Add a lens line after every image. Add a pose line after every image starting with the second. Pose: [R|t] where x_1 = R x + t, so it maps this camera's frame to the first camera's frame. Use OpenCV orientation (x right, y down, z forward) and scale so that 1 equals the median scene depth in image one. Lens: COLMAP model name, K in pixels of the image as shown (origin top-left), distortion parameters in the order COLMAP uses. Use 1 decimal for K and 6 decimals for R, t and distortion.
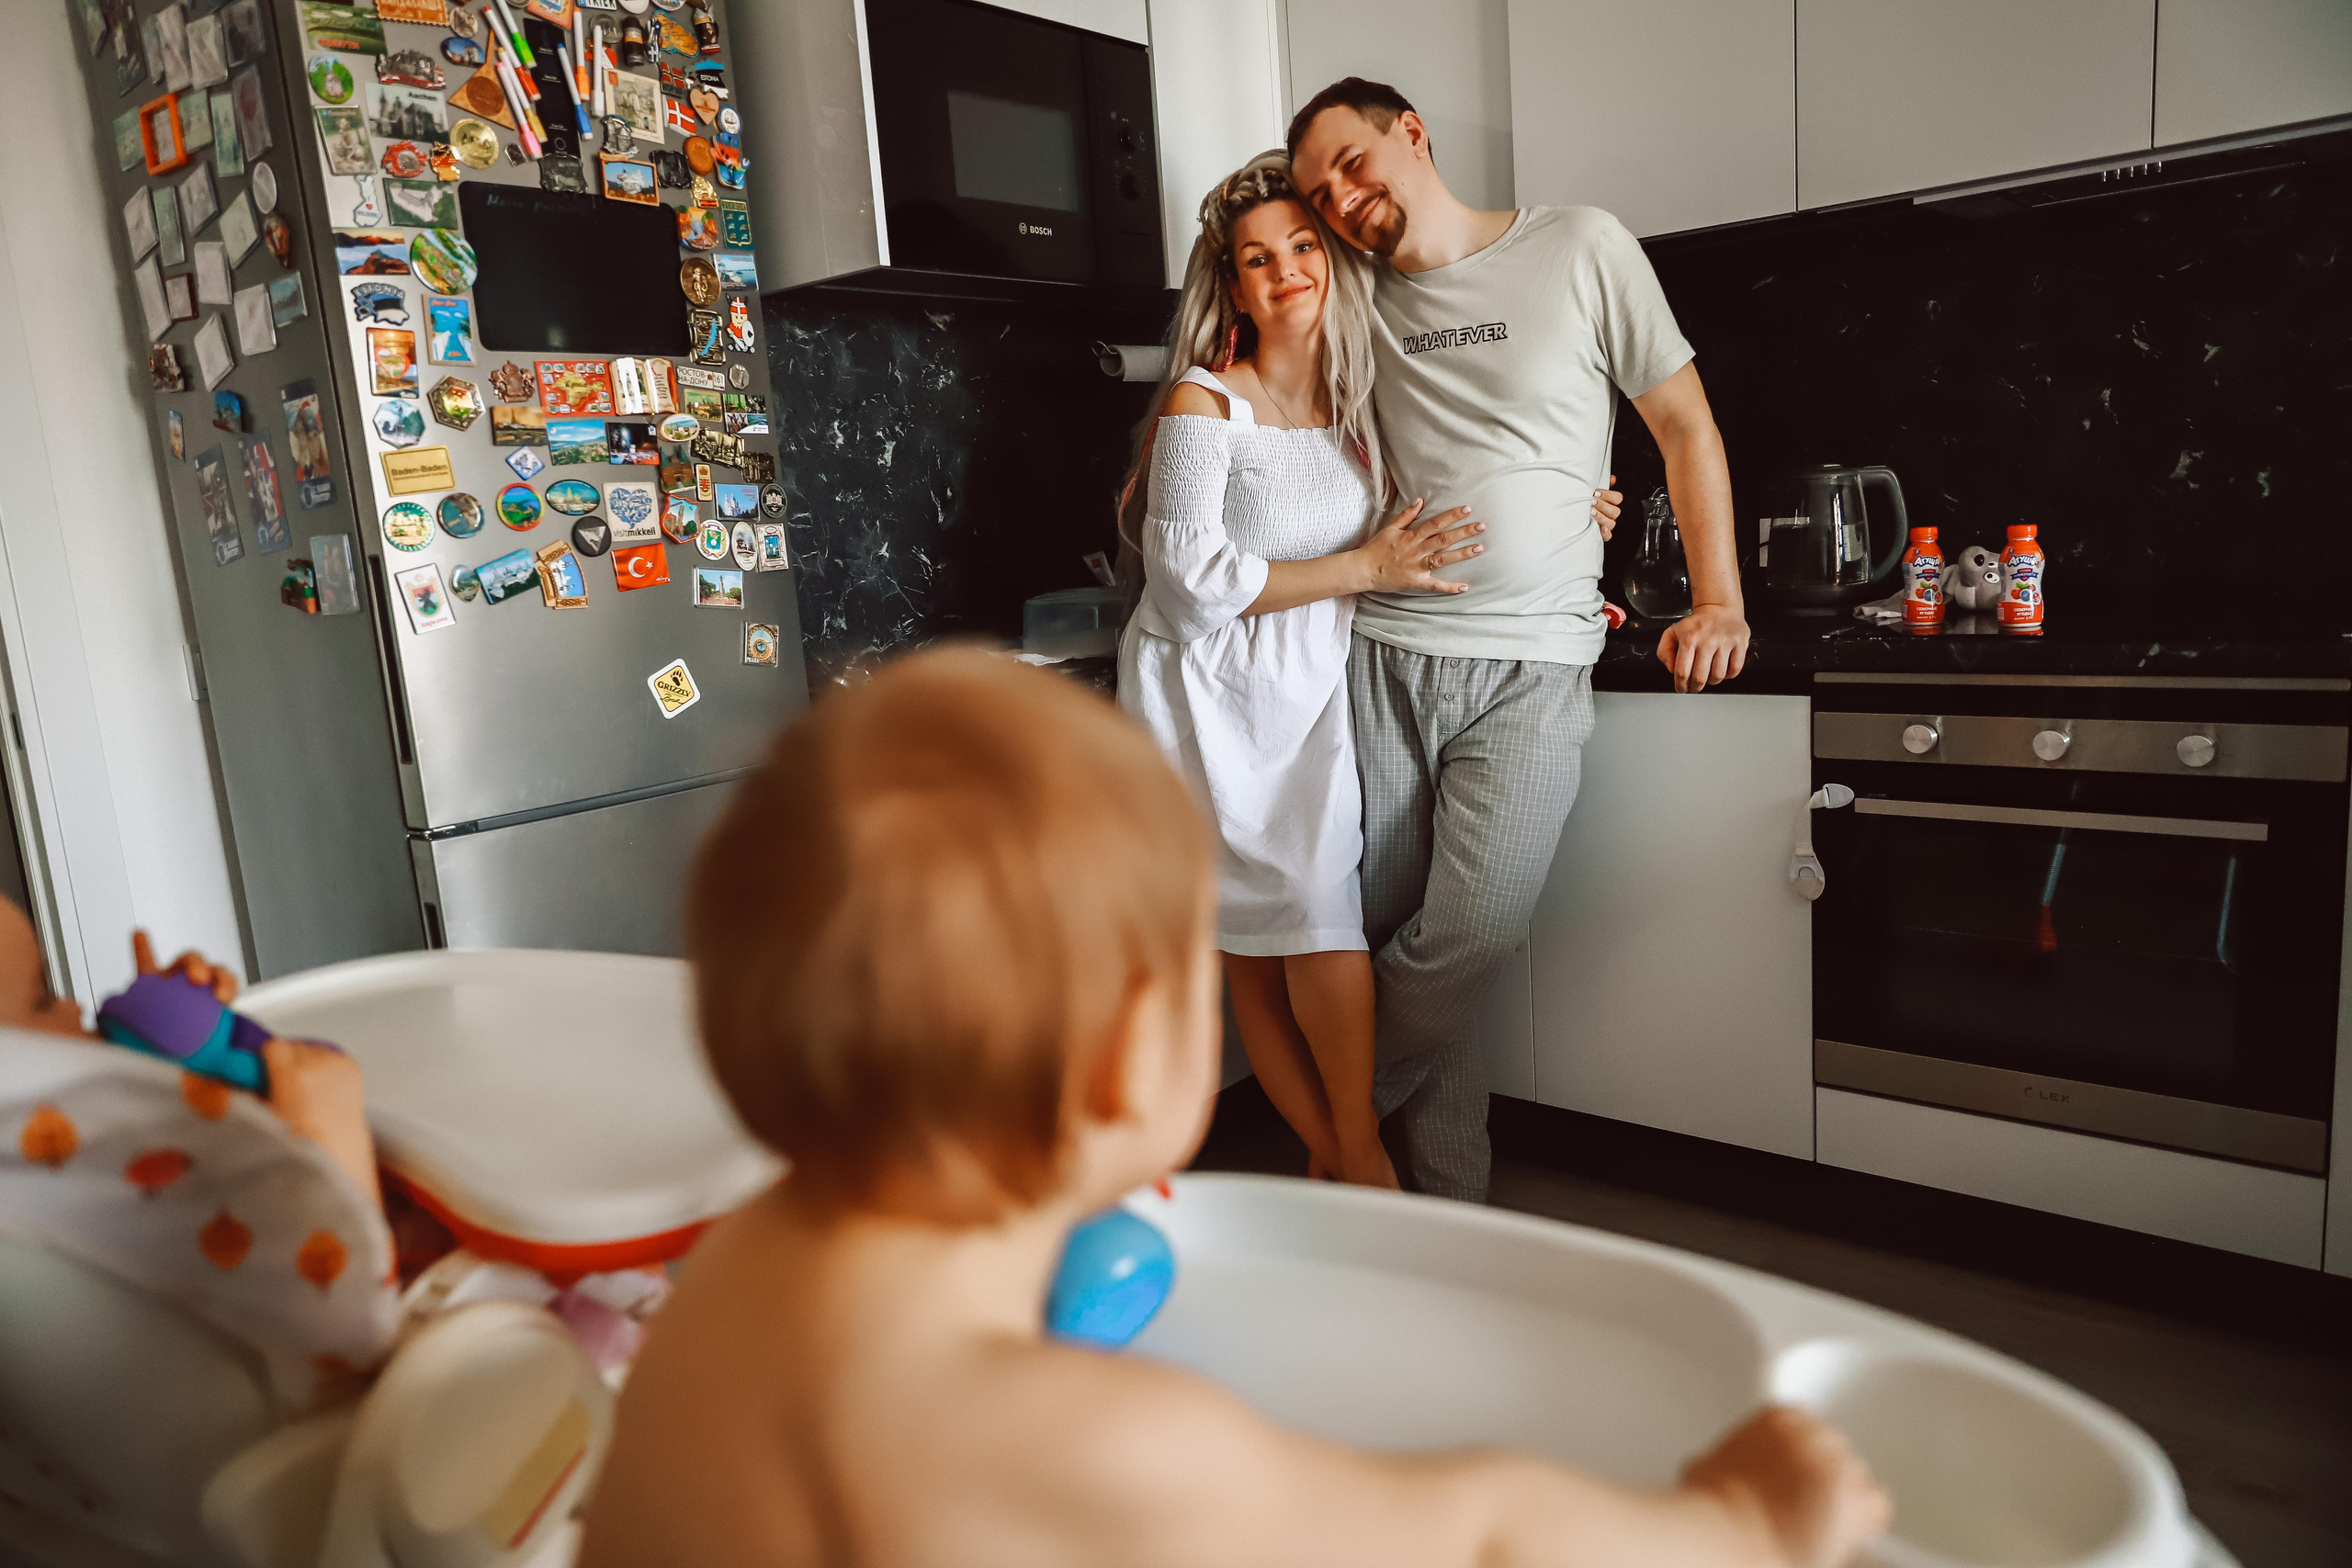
lens RADIAL K [[1556.6, 0, 1175.4], [0, 1556.6, 768.4], [0, 0, 1]] dist [-0.008941, -0.001496]
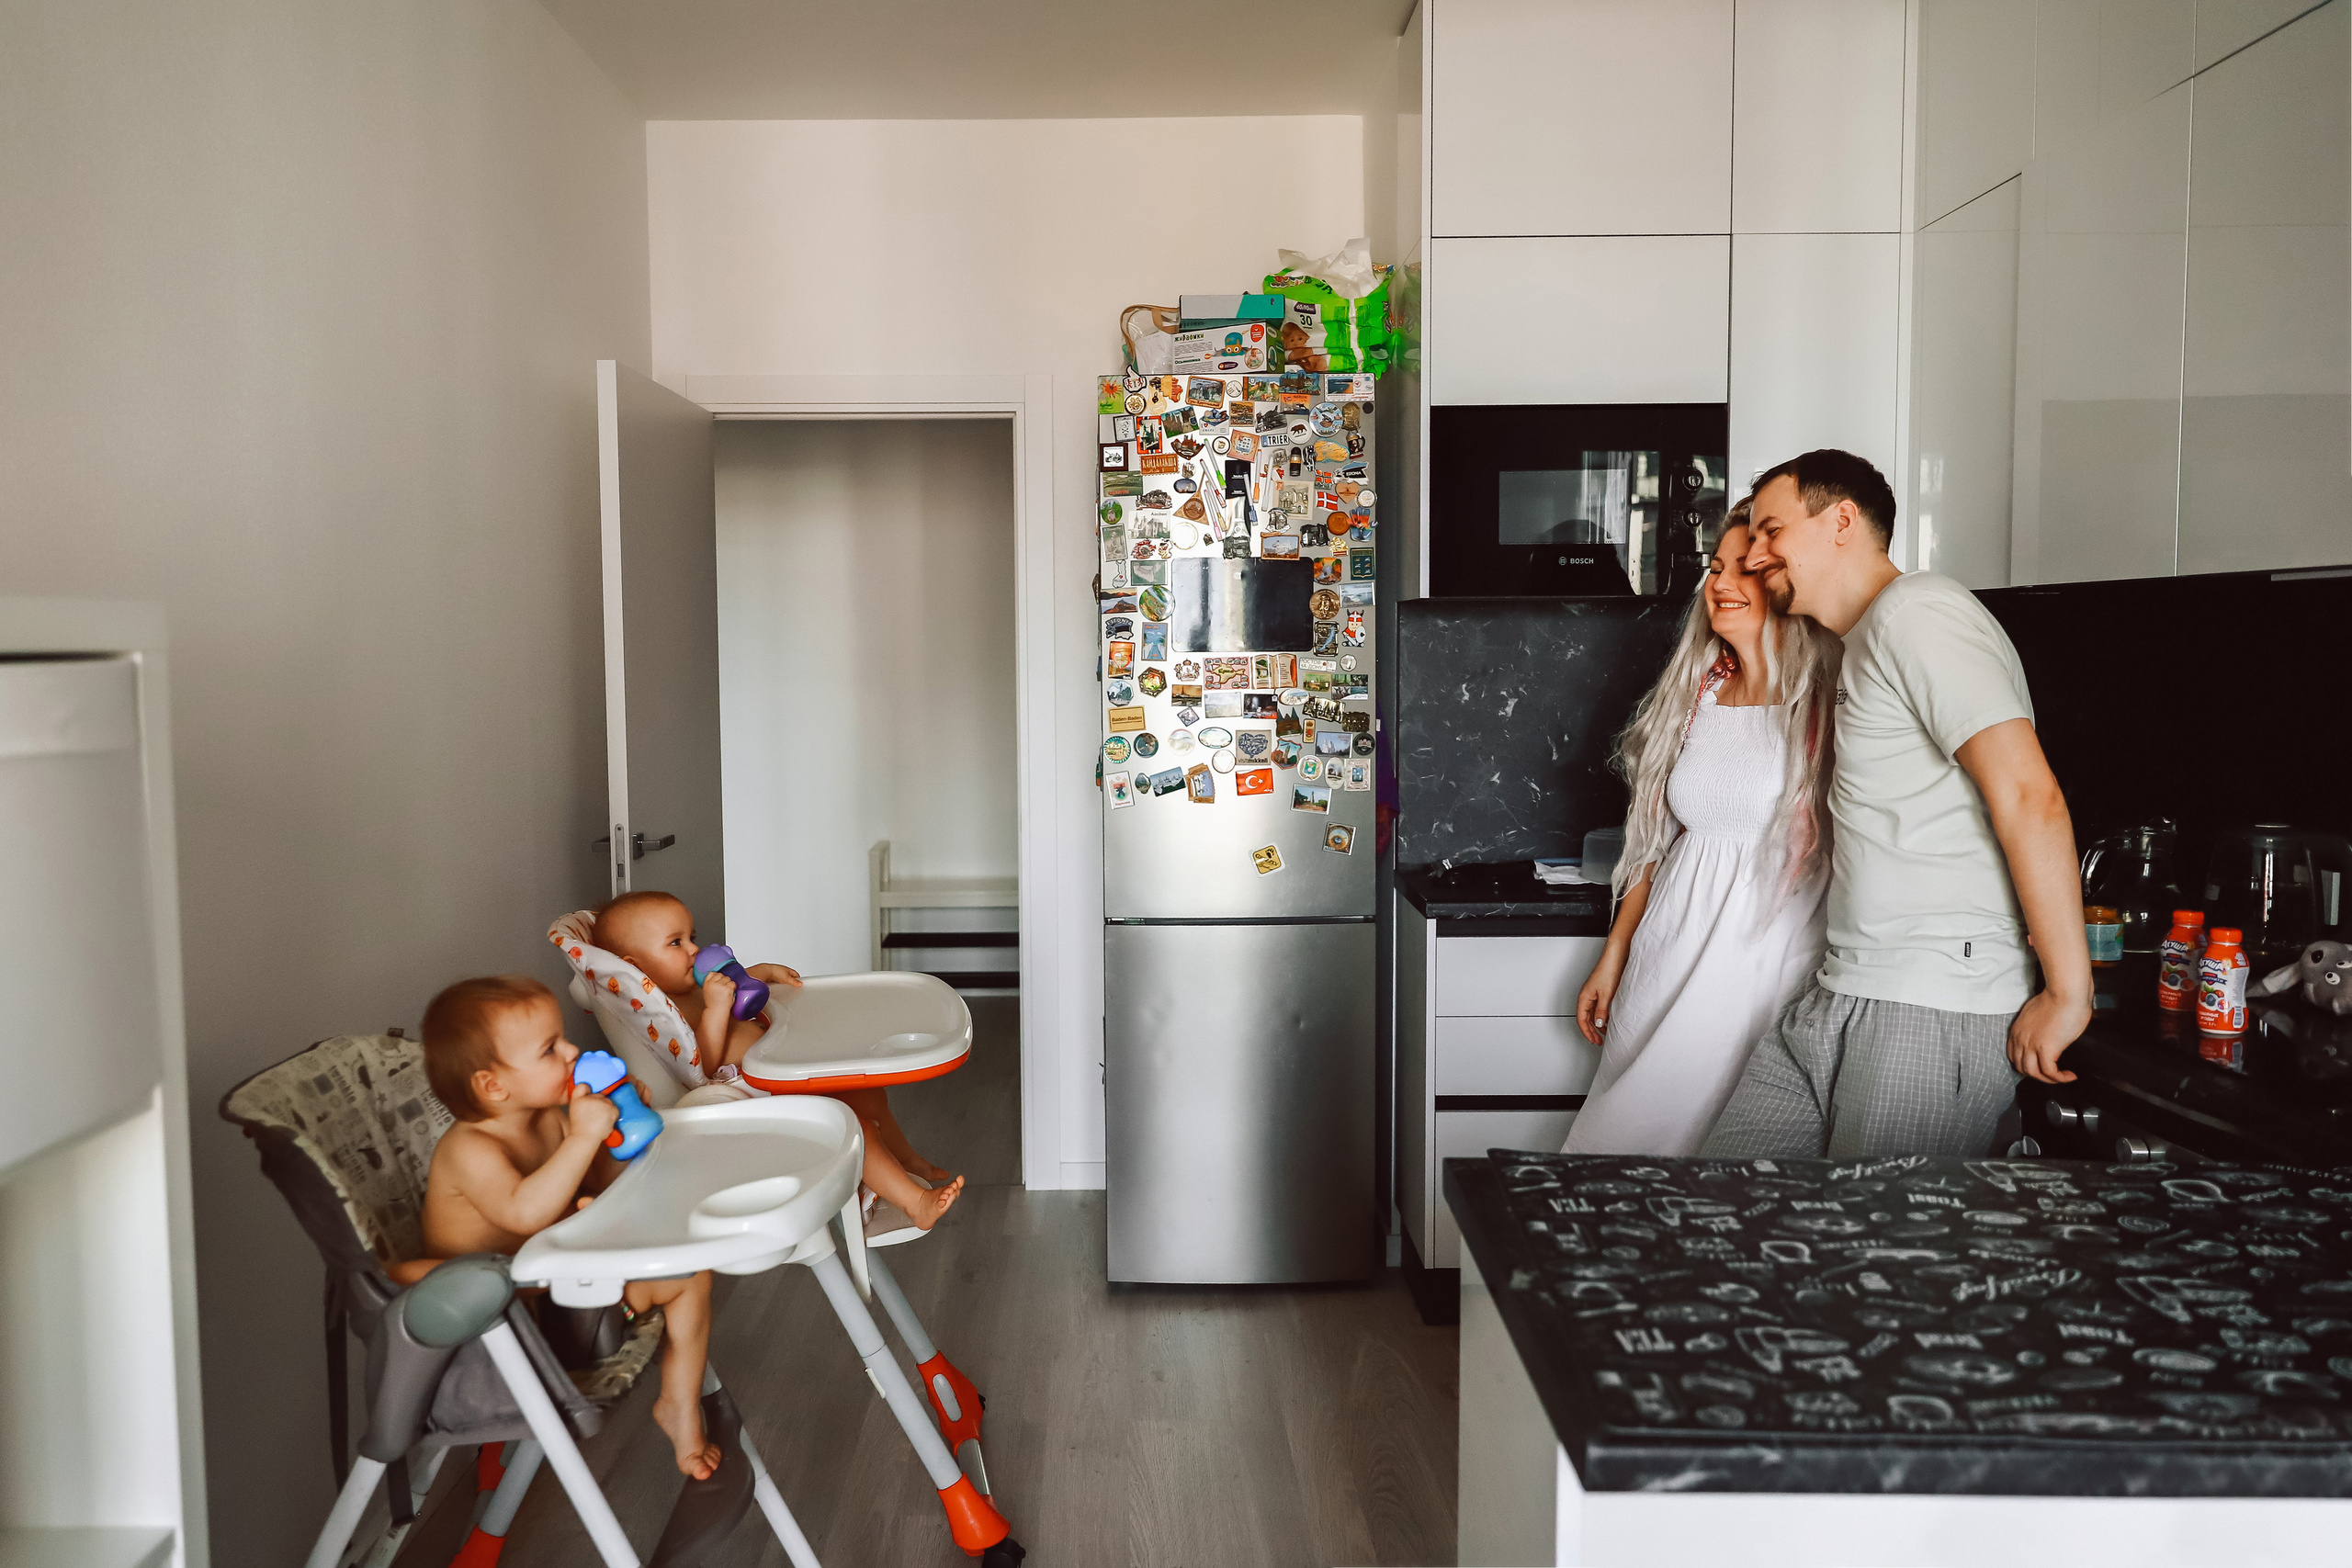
lens RADIAL K [[1716.1, 0, 1175.1], [0, 1716.1, 769.9], [0, 0, 1]] dist [0.001024, 0.004034]
pose [[0.636655, 0.131210, -0.759904, 0.909489], [-0.168132, 0.985330, 0.029270, -0.171368], [0.752597, 0.109129, 0.649376, -0.206969]]
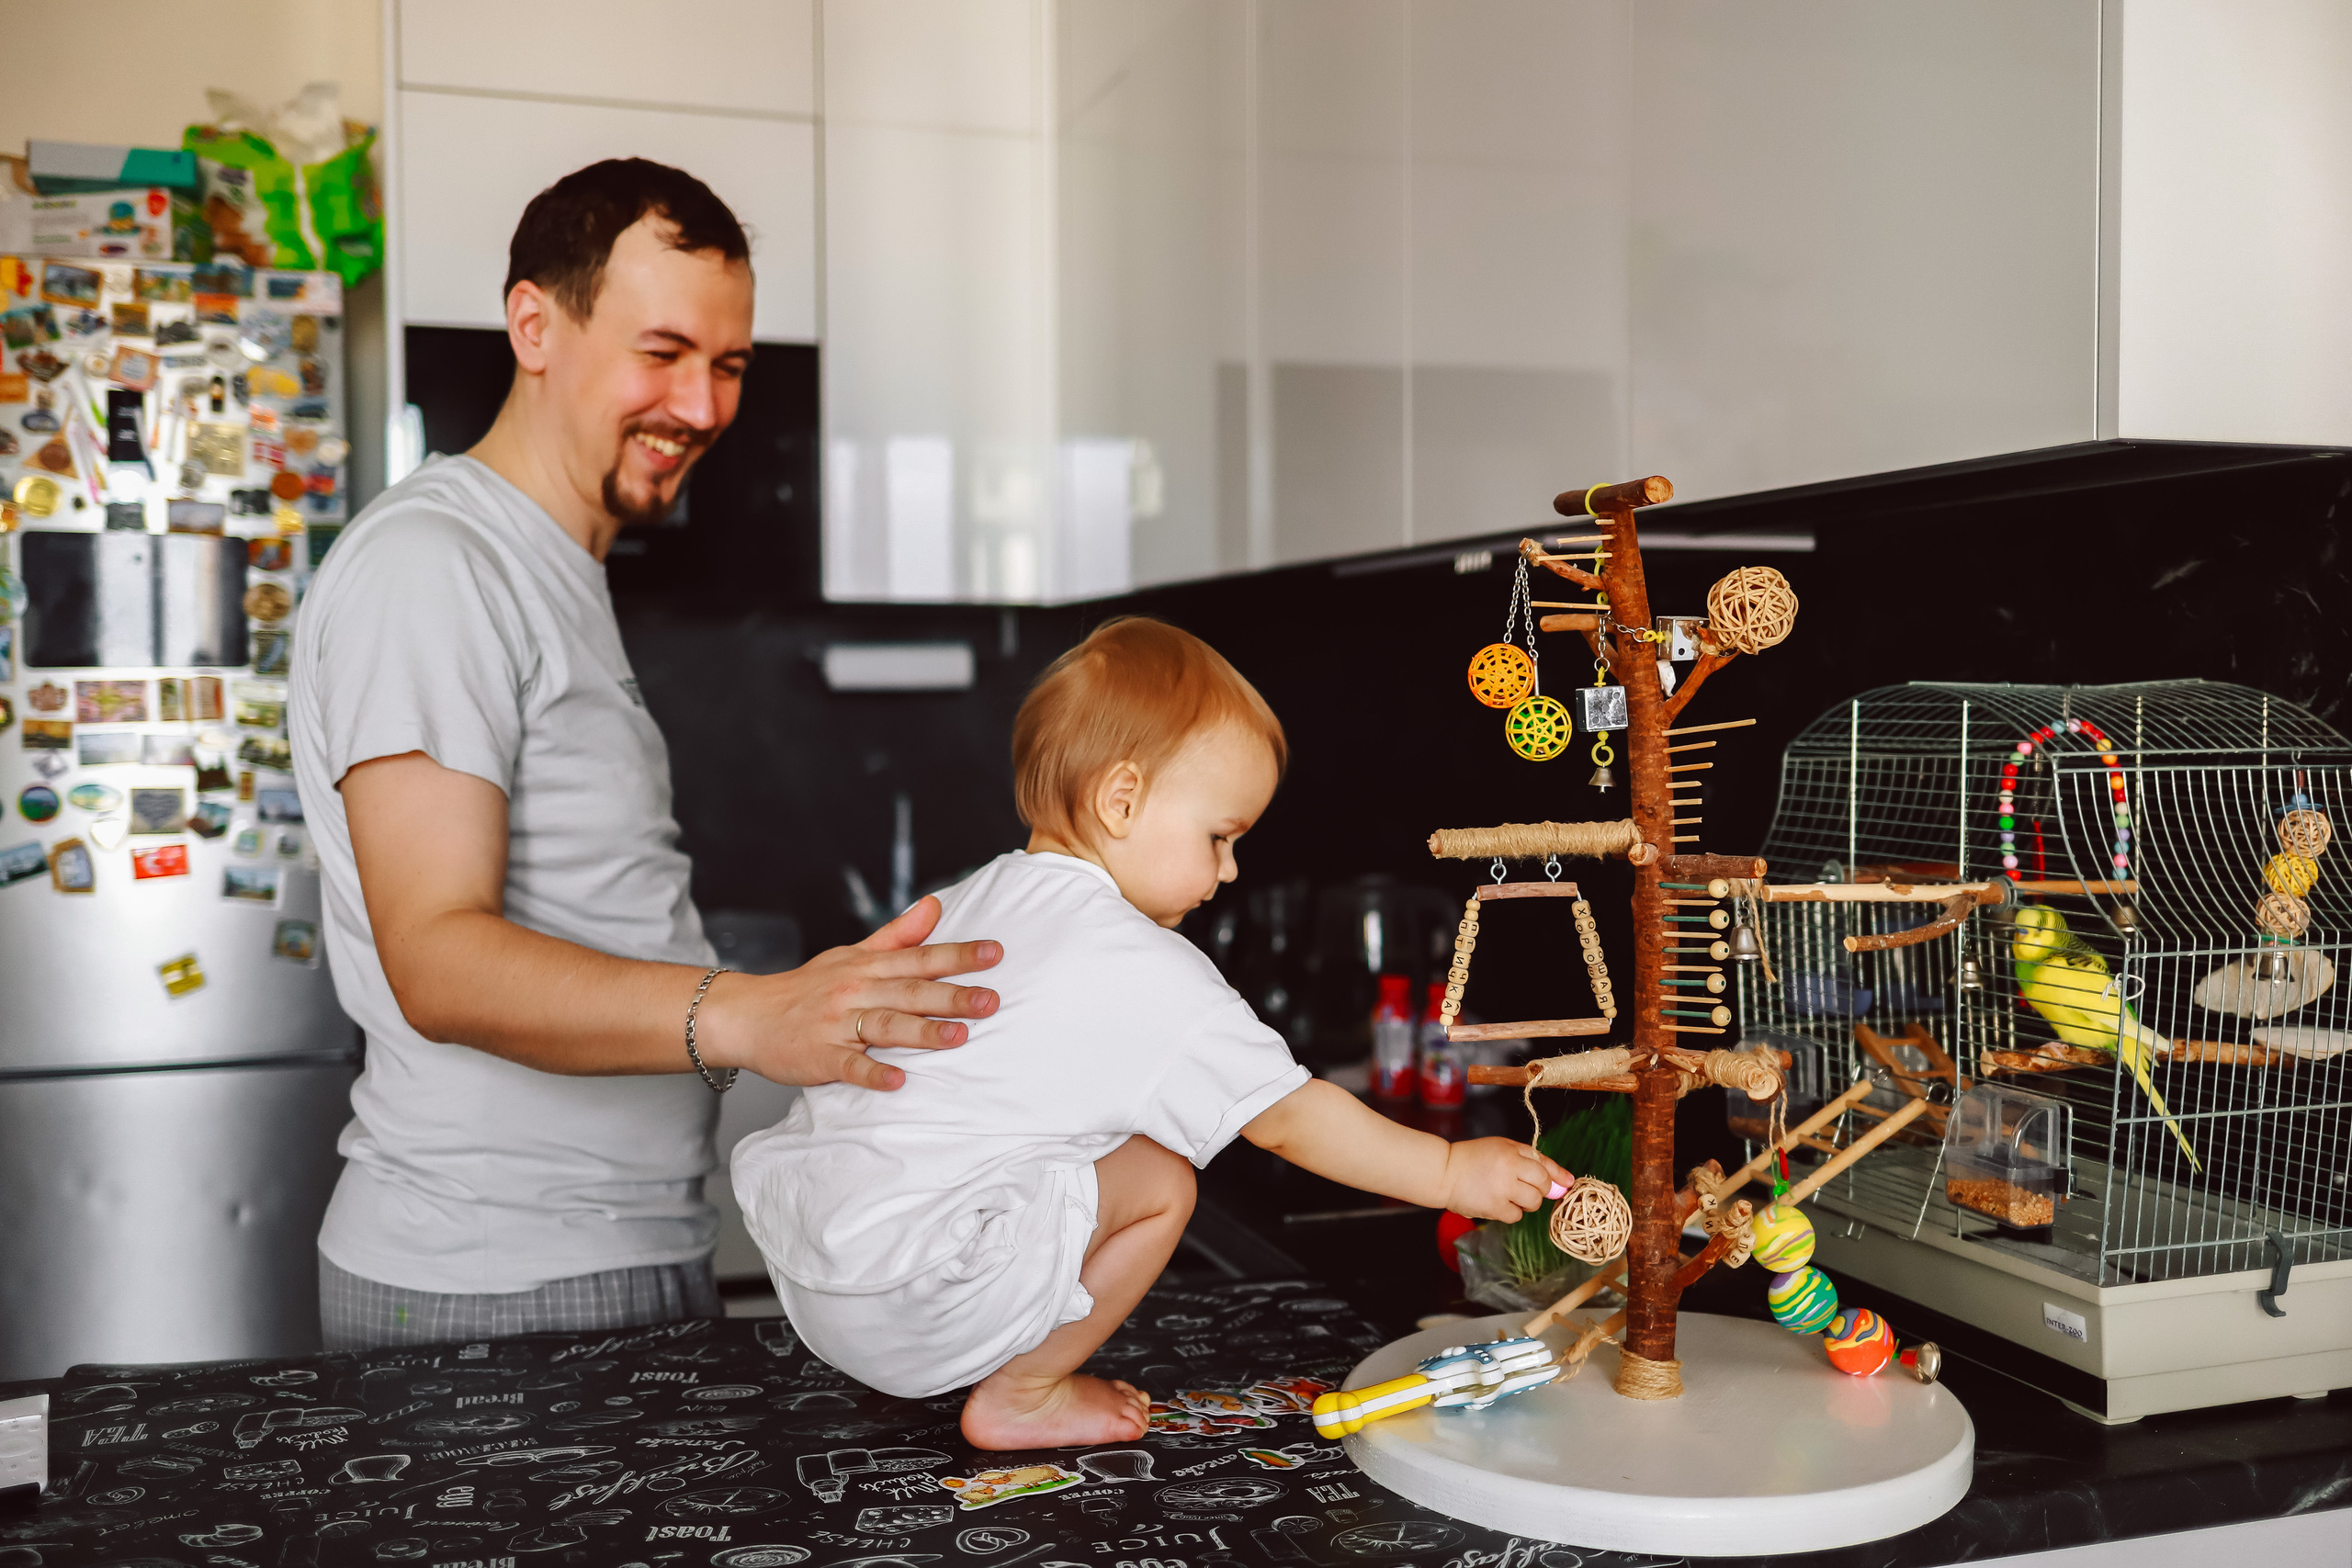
lens RADIAL K [[2348.8, 0, 1176.3], [0, 2348.8, 785.4], [0, 0, 1]] dist [0.003339, 0.000000]
pose [[0.859183, 0.100717, -0.501658, 1.042063], [-0.149024, 0.987187, -0.057036, -0.185409], [0.489486, 0.123763, 0.863184, -0.077788]]
